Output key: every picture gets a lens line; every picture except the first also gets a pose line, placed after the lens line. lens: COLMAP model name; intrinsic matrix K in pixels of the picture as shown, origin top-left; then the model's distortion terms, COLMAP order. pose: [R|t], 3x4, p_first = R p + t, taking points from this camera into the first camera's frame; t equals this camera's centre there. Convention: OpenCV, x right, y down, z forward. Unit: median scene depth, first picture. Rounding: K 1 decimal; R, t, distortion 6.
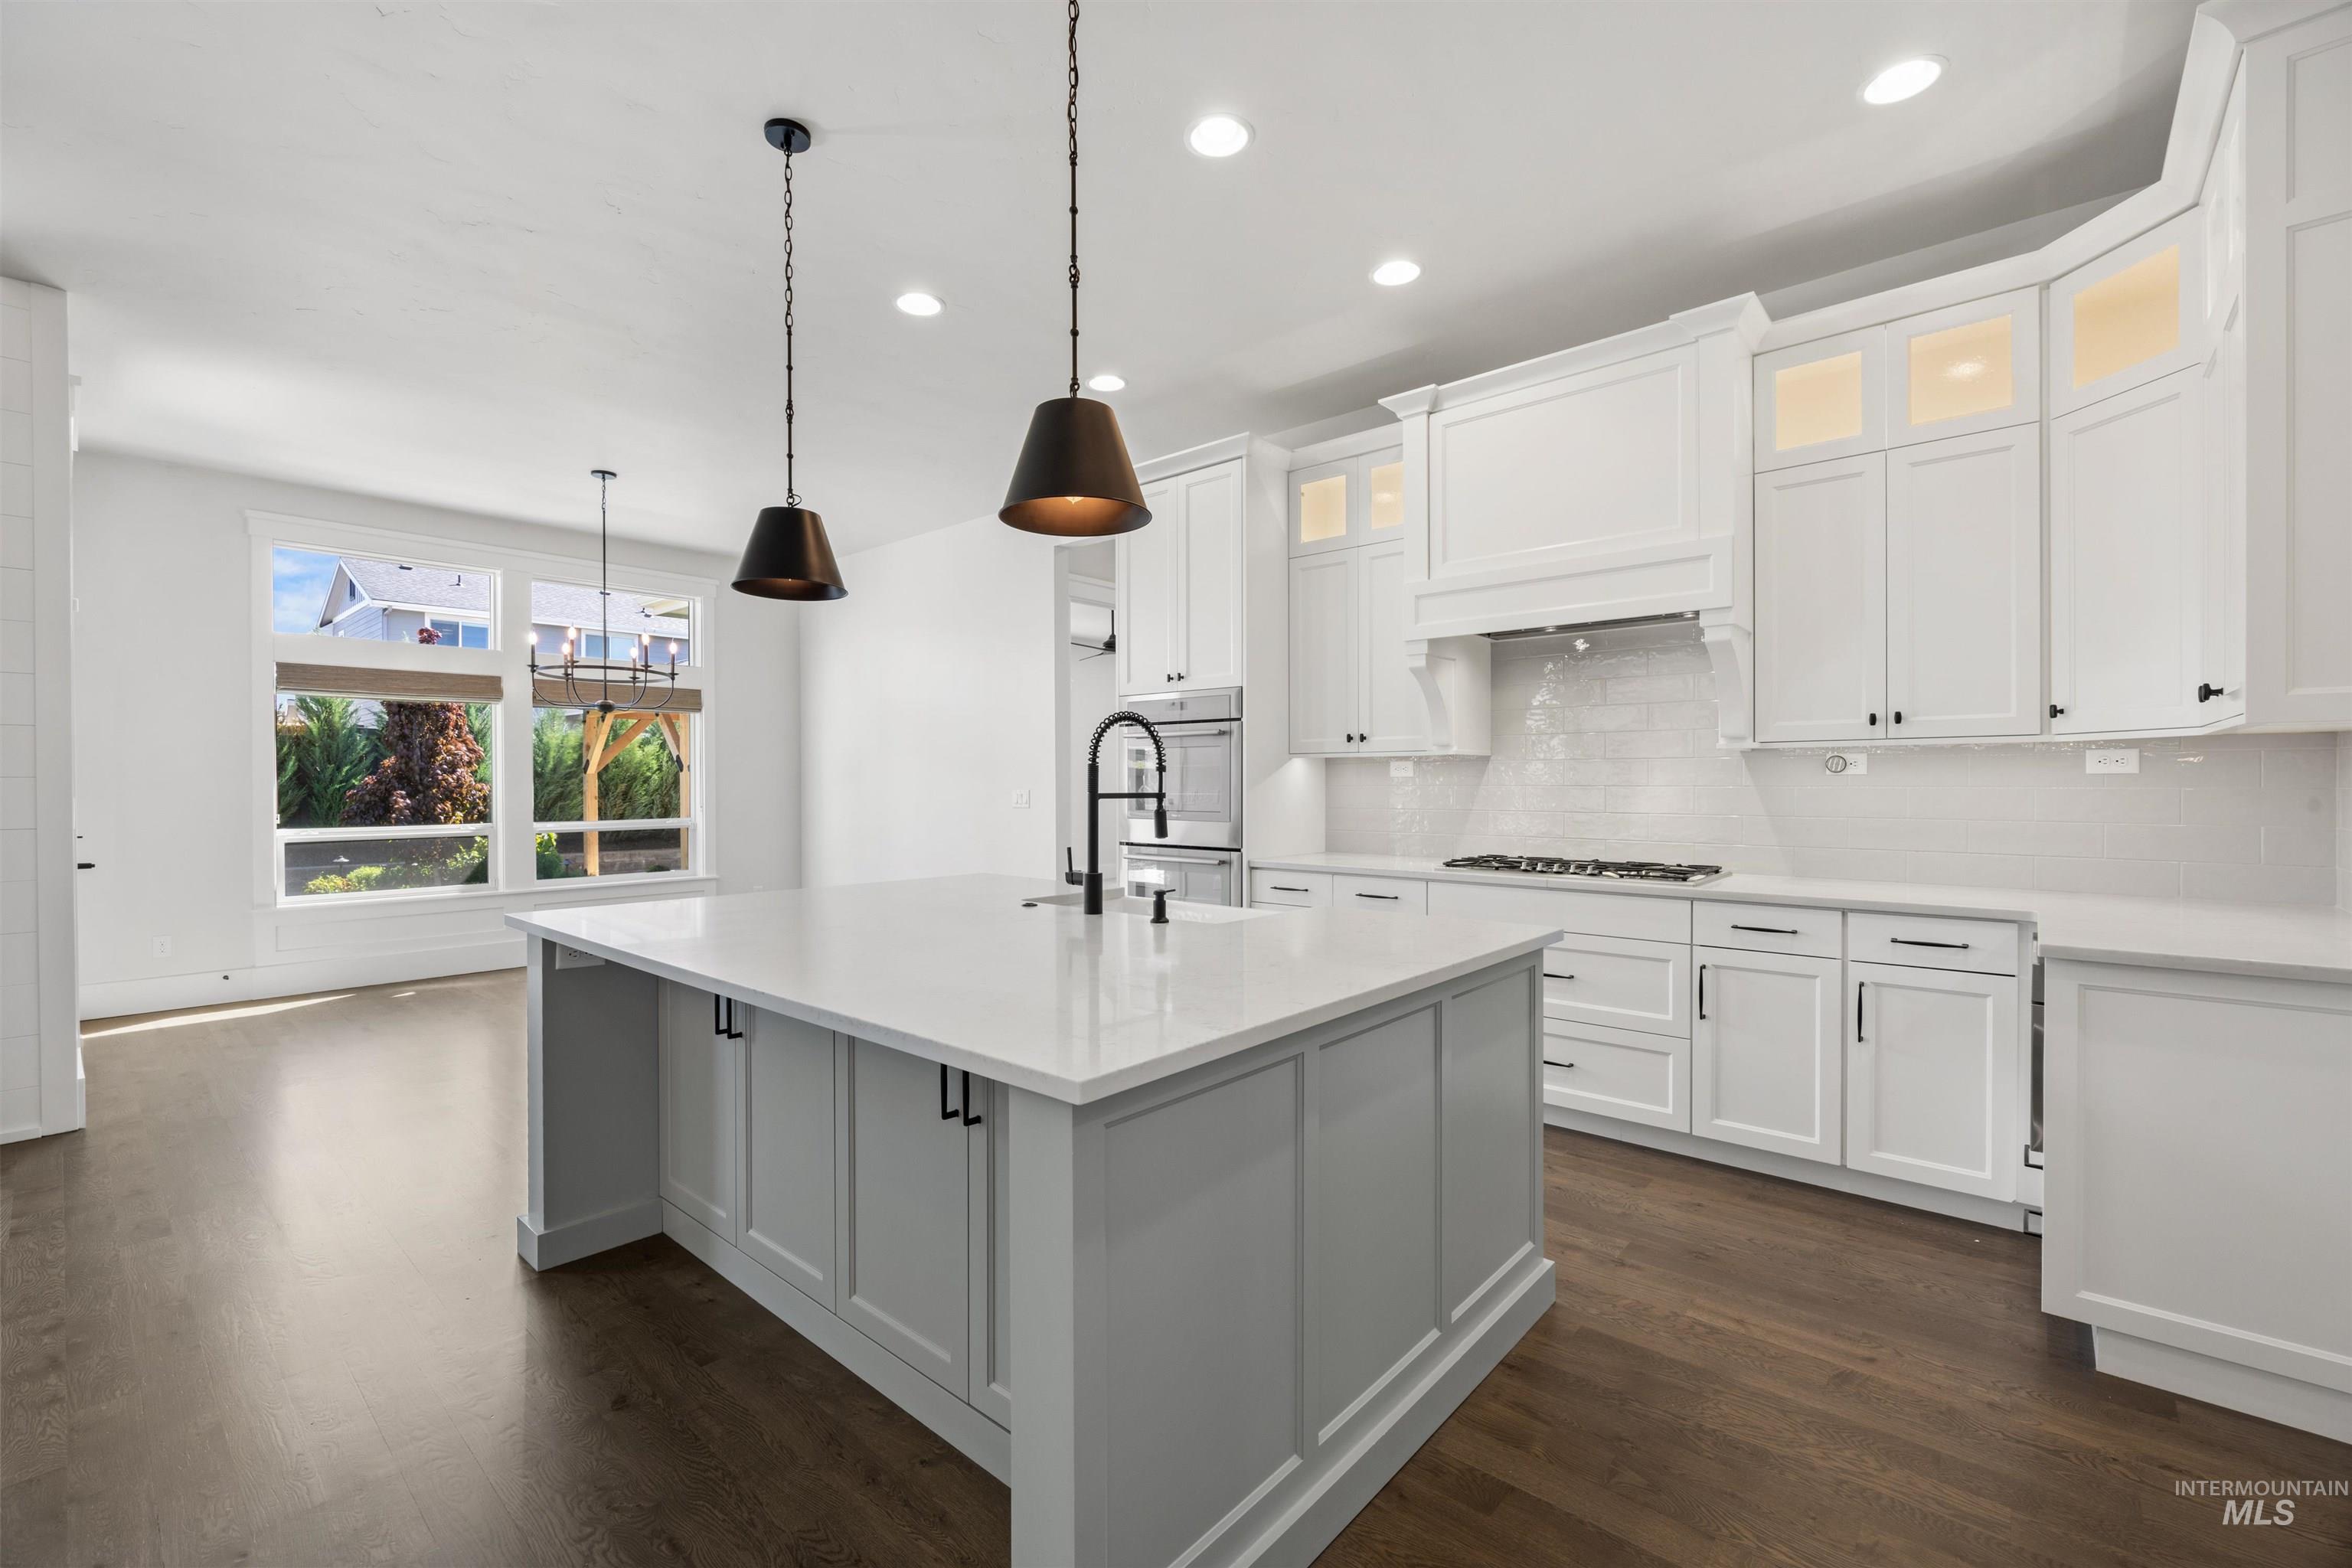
lens RADIAL K [[979.6, 0, 1176.0], [0, 979.6, 784.0], [0, 0, 1]] dist [-0.004670, 0.000009]
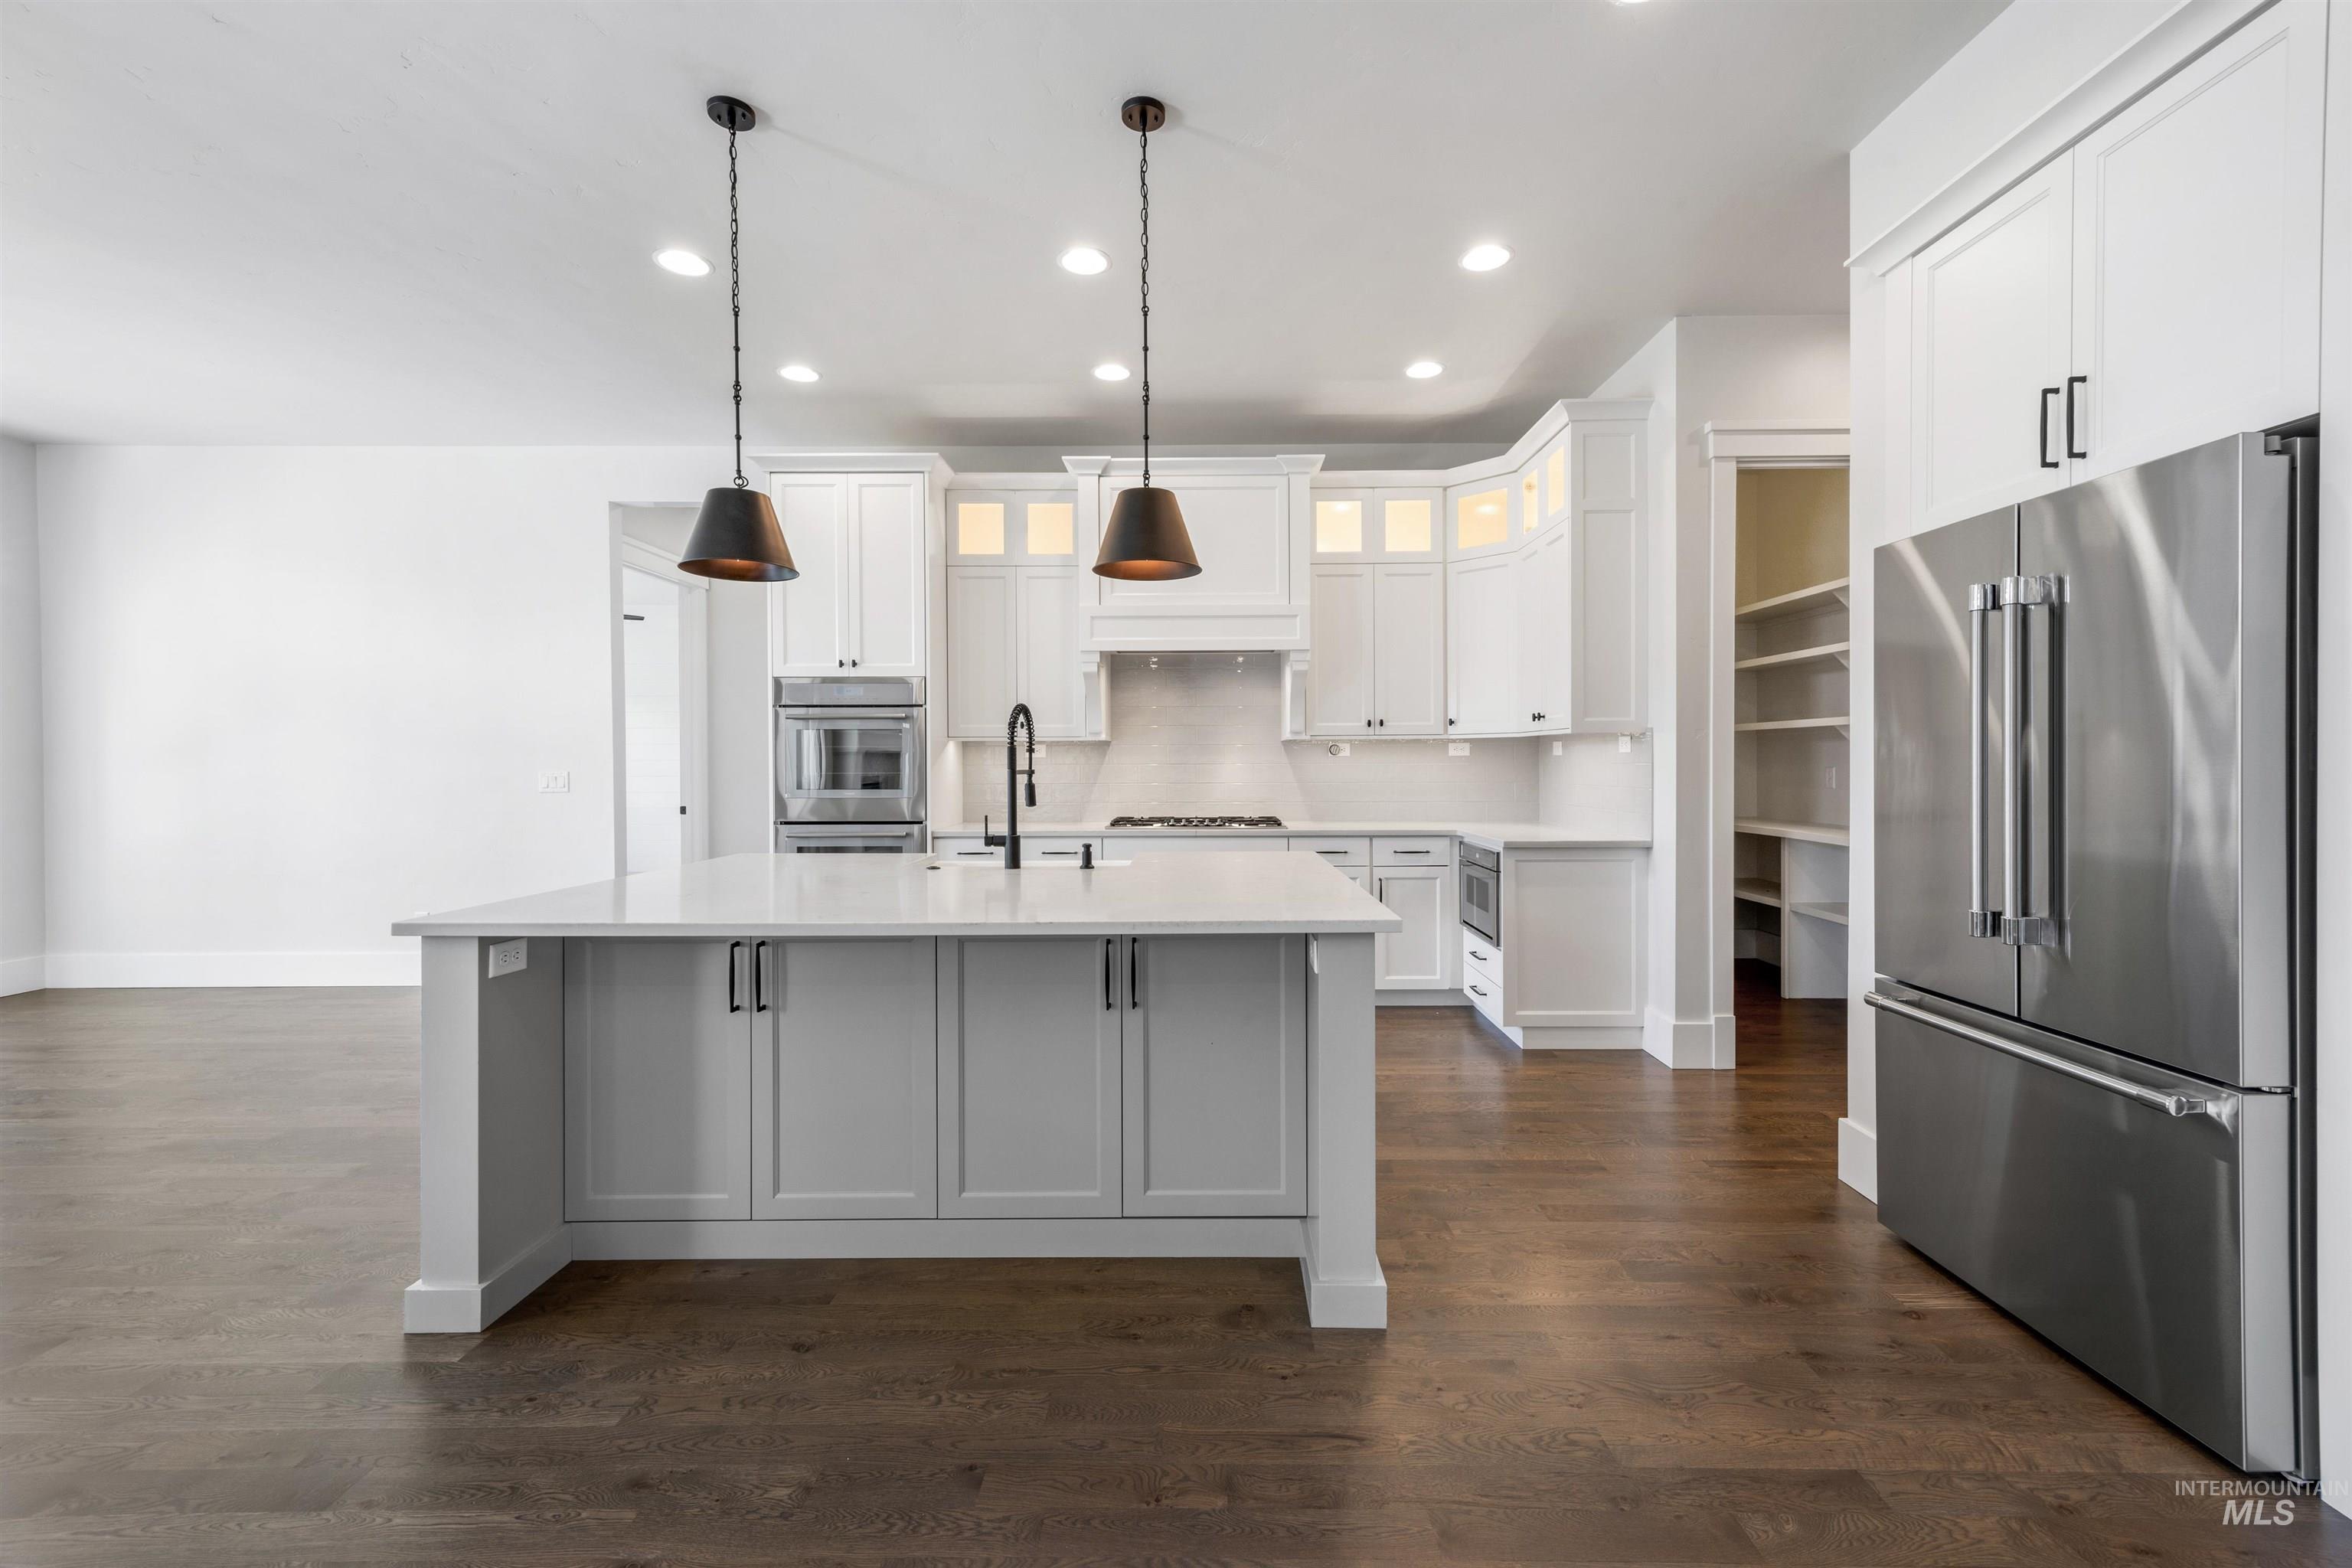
lens RADIAL K [[960.8, 0, 1191.0], [0, 960.8, 762.6], [0, 0, 1]] dist [0.011387, 0.000058]
pose [[0.755333, -0.002053, 0.655338, -0.589705], [0.004067, 0.999991, -0.001555, 0.002446], [-0.655329, 0.003840, 0.755334, -0.044492]]
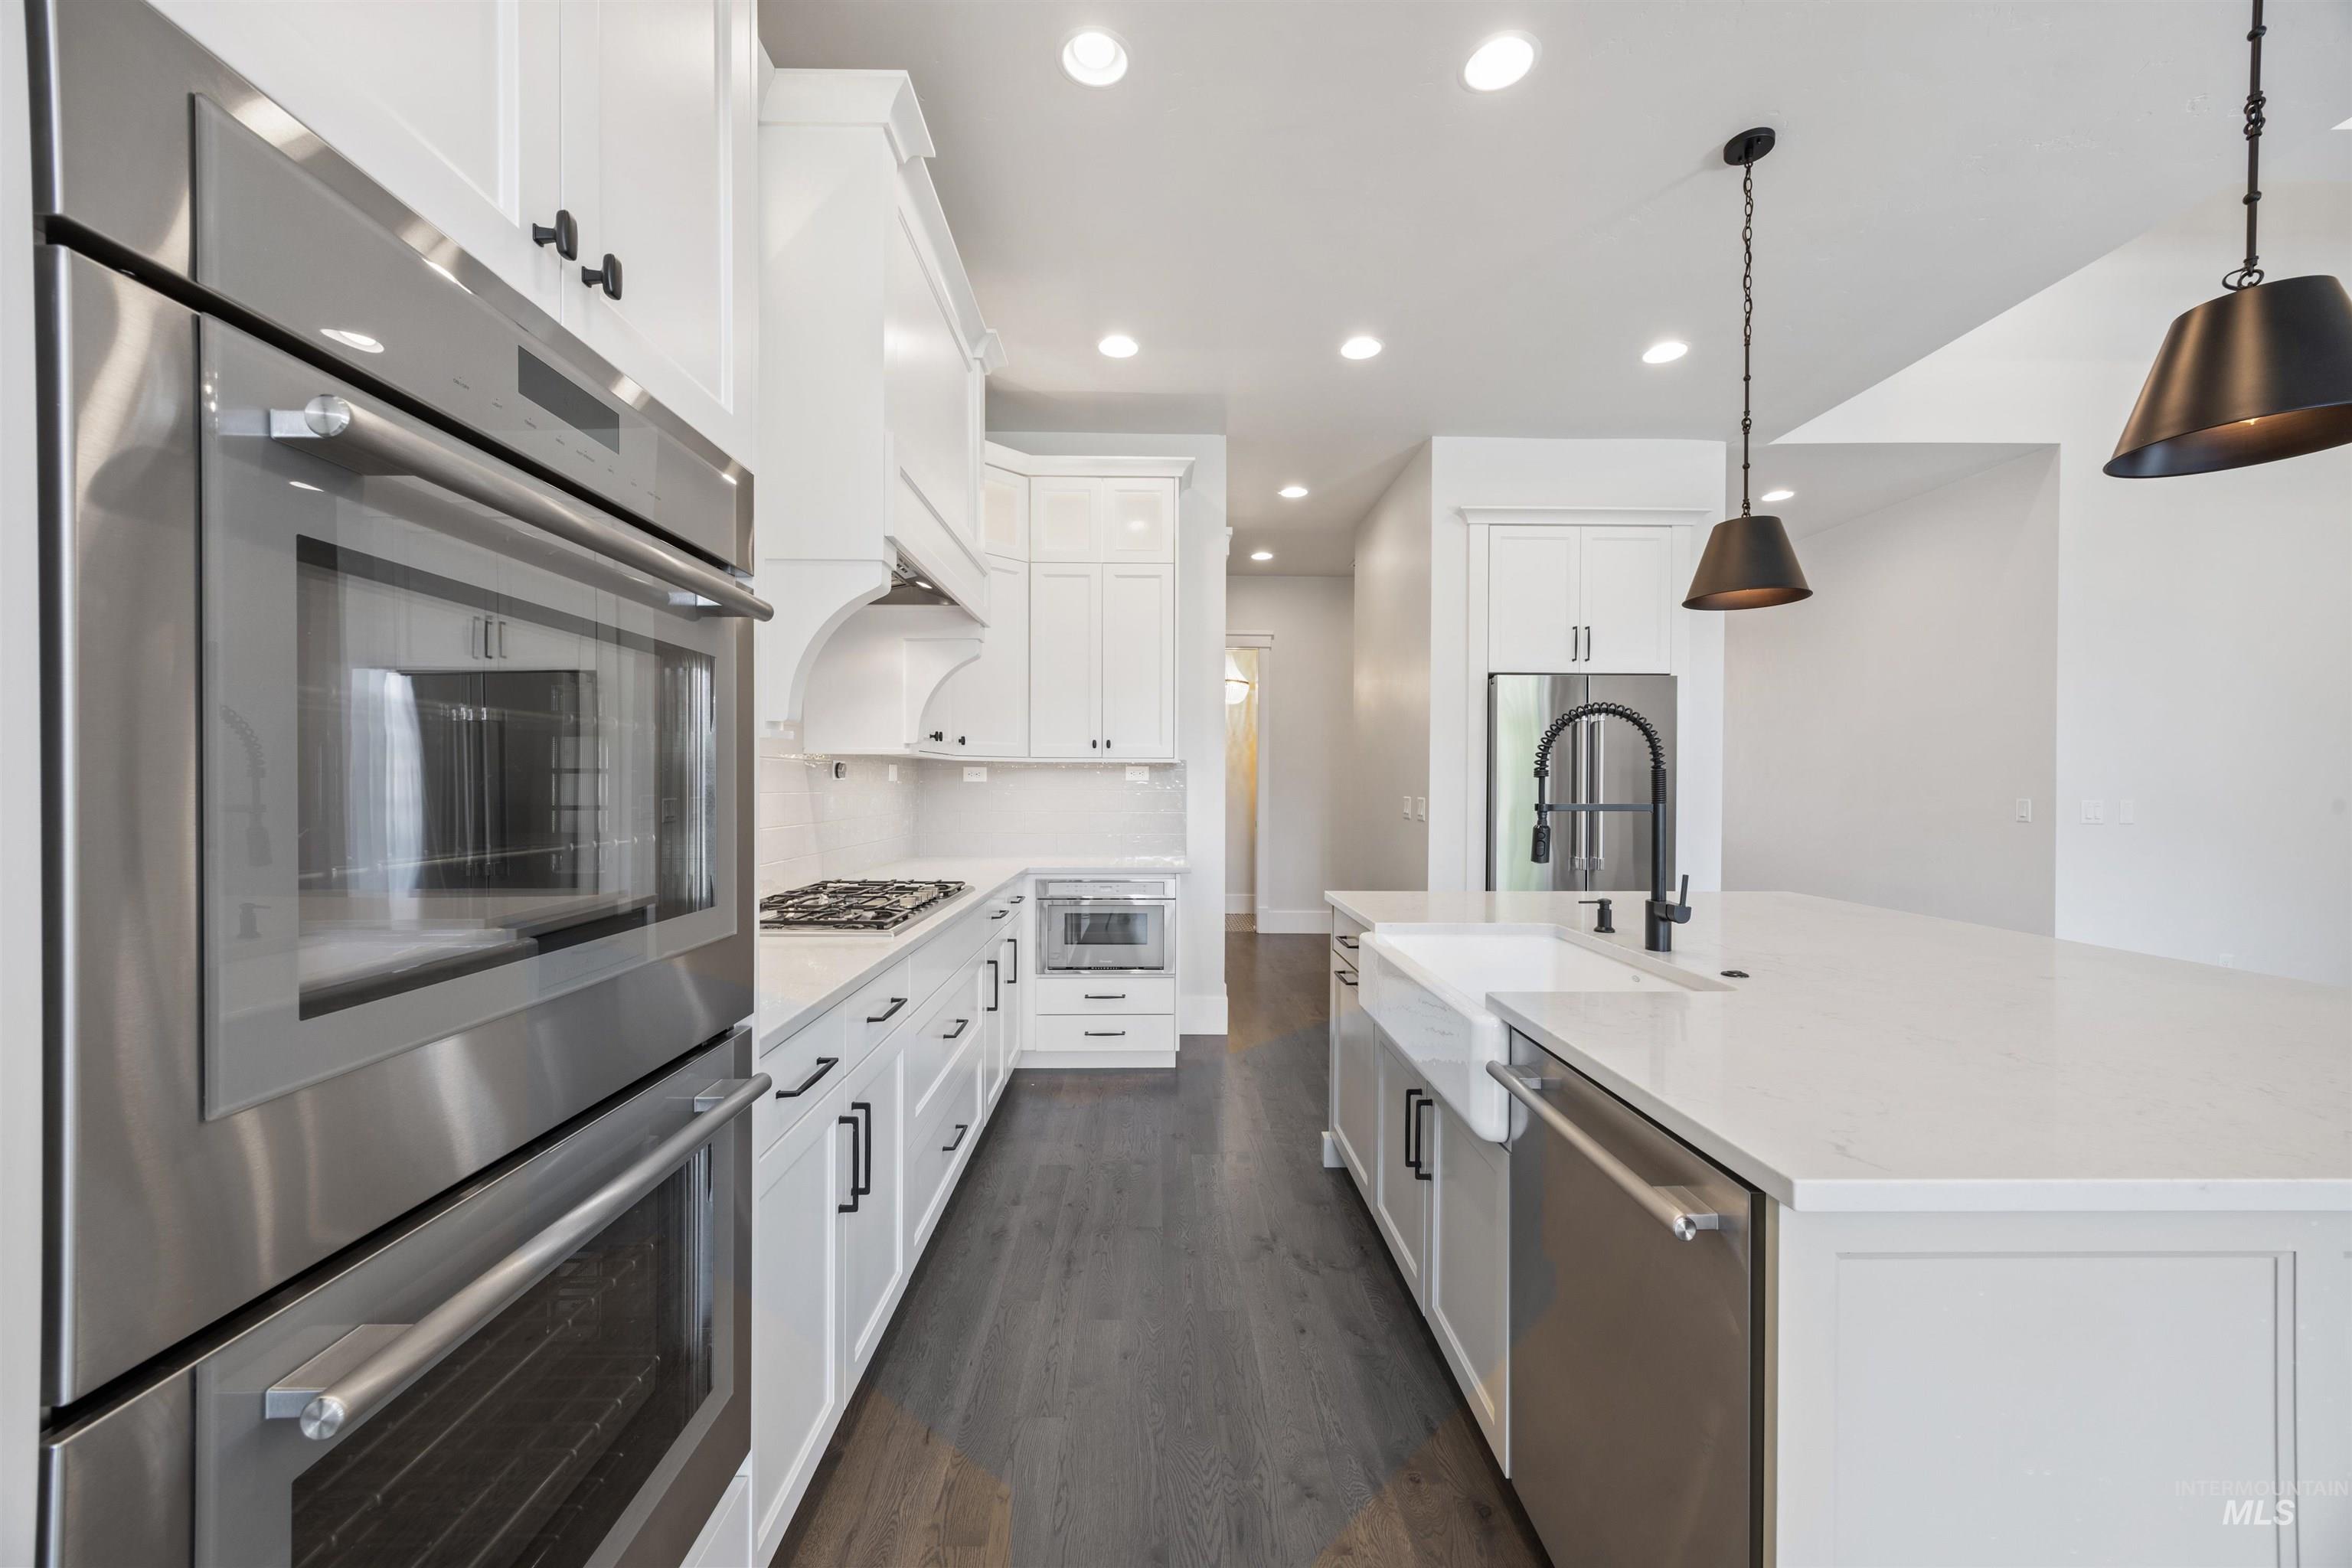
lens RADIAL K [[904.3, 0, 1173.1], [0, 904.3, 790.3], [0, 0, 1]] dist [0.007236, 0.000114]
pose [[-0.674934, -0.004033, 0.737867, -0.328916], [0.001562, 0.999975, 0.006894, -0.007715], [-0.737877, 0.005806, -0.674910, 1.538077]]
